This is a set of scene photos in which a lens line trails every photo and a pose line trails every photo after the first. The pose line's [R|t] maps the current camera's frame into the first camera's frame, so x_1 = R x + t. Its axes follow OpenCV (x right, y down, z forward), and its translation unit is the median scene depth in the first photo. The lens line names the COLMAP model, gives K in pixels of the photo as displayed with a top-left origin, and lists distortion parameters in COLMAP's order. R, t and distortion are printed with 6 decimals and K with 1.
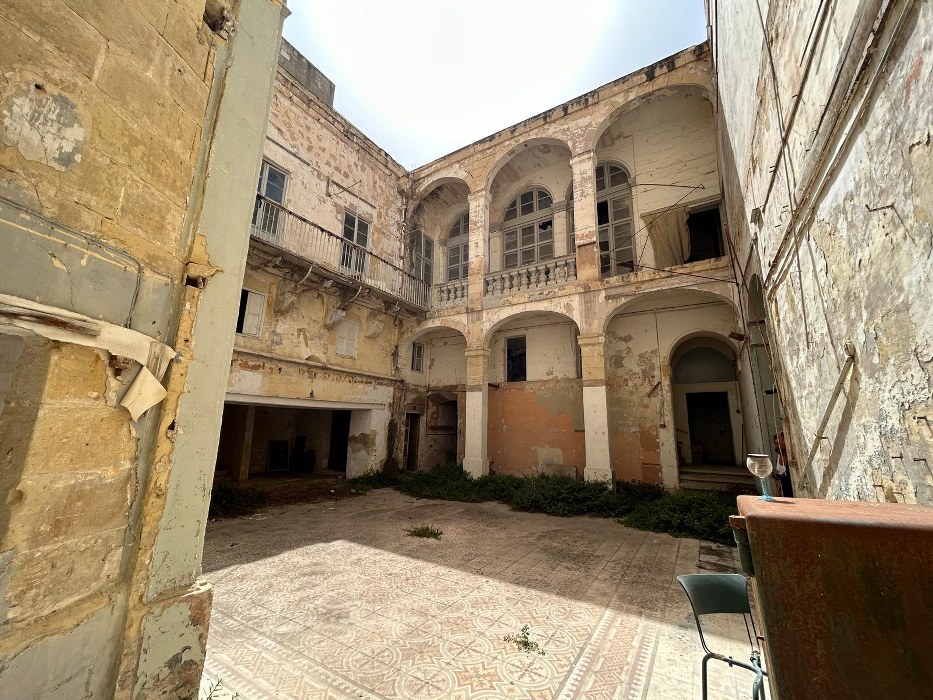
lens RADIAL K [[375.2, 0, 466.3], [0, 375.2, 350.6], [0, 0, 1]] dist [-0.002862, 0.001626]
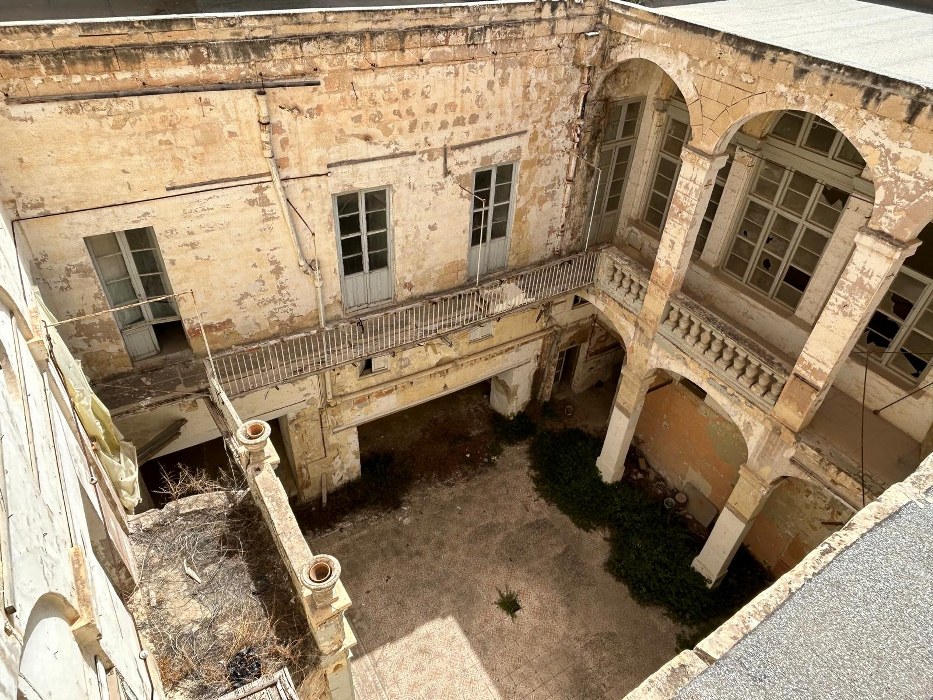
lens RADIAL K [[606.4, 0, 471.5], [0, 606.4, 352.6], [0, 0, 1]] dist [-0.004419, 0.003023]
pose [[0.895780, 0.304185, -0.324114, 0.132946], [0.051394, 0.653400, 0.755266, -1.143379], [0.441517, -0.693210, 0.569669, 0.203821]]
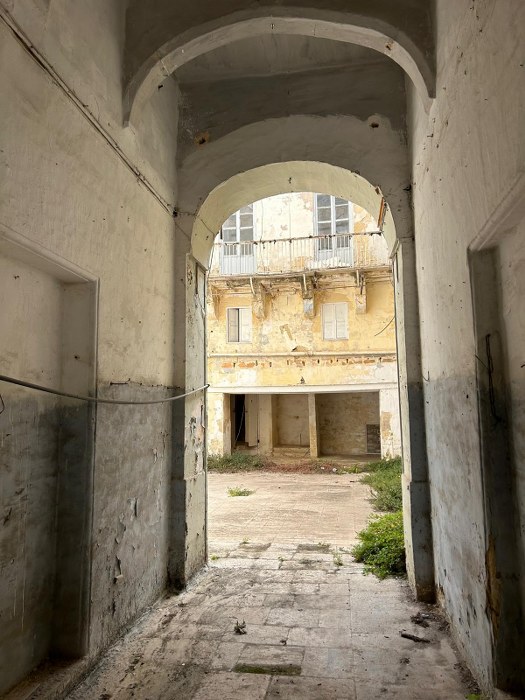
lens RADIAL K [[523.9, 0, 260.9], [0, 523.9, 353.0], [0, 0, 1]] dist [0.056277, -0.064944]
pose [[0.380358, -0.127197, -0.916051, 0.991910], [0.202979, 0.977828, -0.051495, 0.092026], [0.902290, -0.166353, 0.397743, 0.292526]]
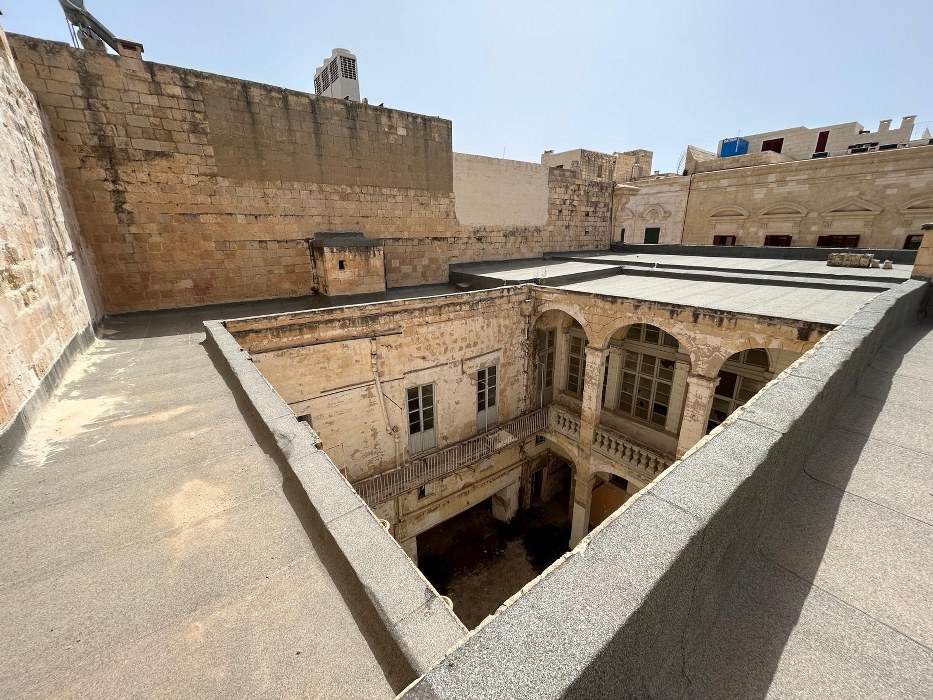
lens RADIAL K [[375.2, 0, 466.6], [0, 375.2, 349.8], [0, 0, 1]] dist [-0.002862, 0.001626]
pose [[0.935342, 0.077160, -0.345226, 0.071835], [0.098357, 0.880712, 0.463327, -1.184074], [0.339795, -0.467325, 0.816178, 0.029238]]
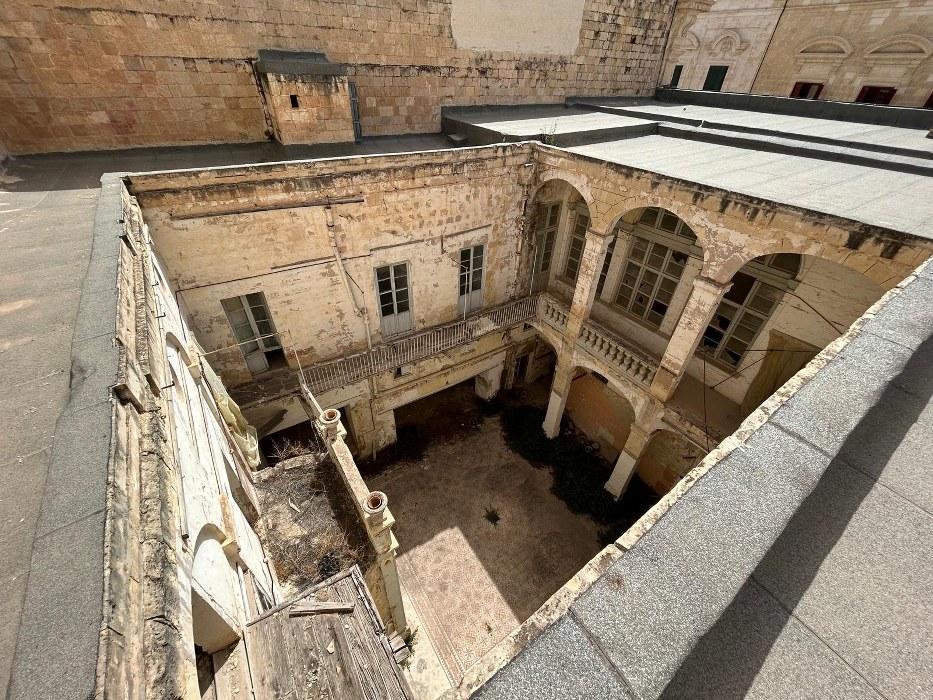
lens RADIAL K [[375.2, 0, 466.7], [0, 375.2, 349.9], [0, 0, 1]] dist [-0.002862, 0.001626]
pose [[0.911521, 0.259068, -0.319394, 0.130561], [0.067782, 0.671374, 0.738013, -1.148833], [0.405628, -0.694364, 0.594411, 0.202158]]
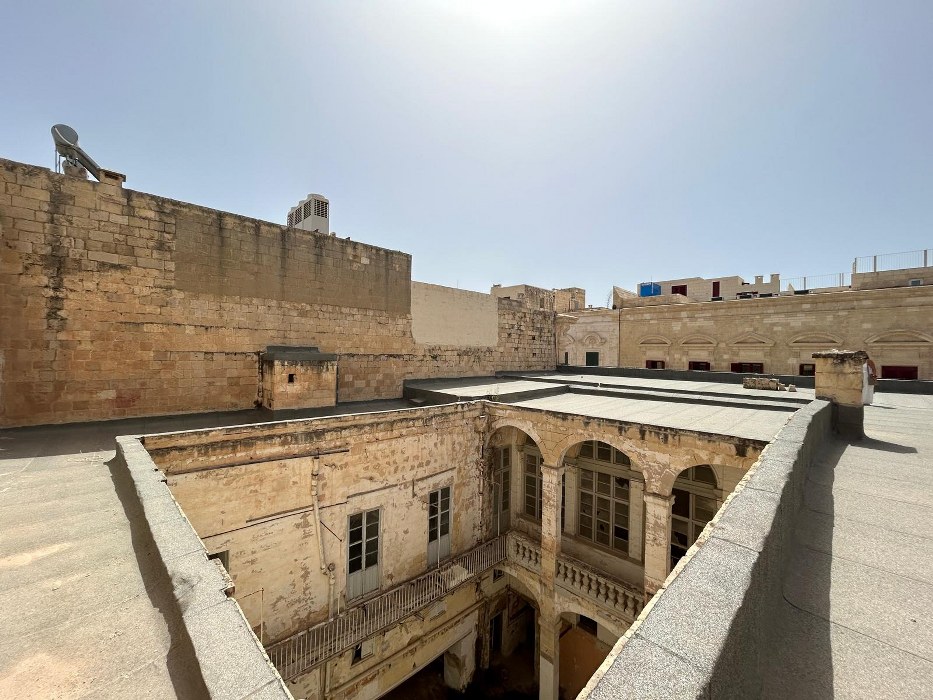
lens RADIAL K [[375.2, 0, 466.6], [0, 375.2, 350.2], [0, 0, 1]] dist [-0.002862, 0.001626]
pose [[0.971008, -0.003287, -0.239023, 0.068180], [0.048091, 0.982148, 0.181860, -1.176299], [0.234158, -0.188082, 0.953832, 0.034850]]
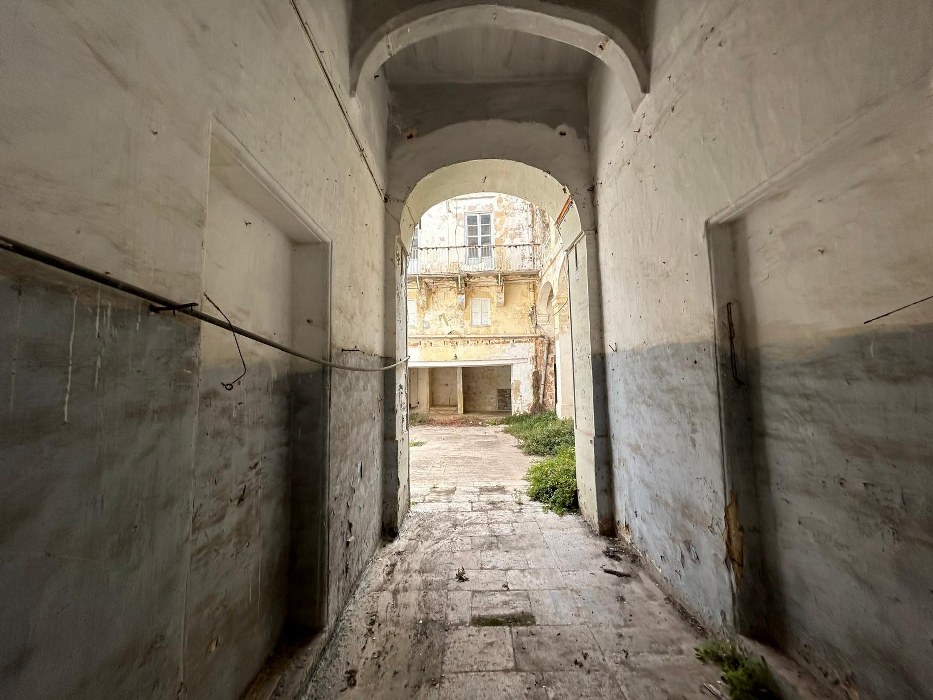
lens RADIAL K [[375.2, 0, 464.4], [0, 375.2, 352.5], [0, 0, 1]] dist [-0.002862, 0.001626]
pose [[0.514916, -0.091021, -0.852395, 0.868757], [0.196695, 0.980363, 0.014134, 0.087199], [0.834370, -0.174939, 0.522708, 0.273936]]
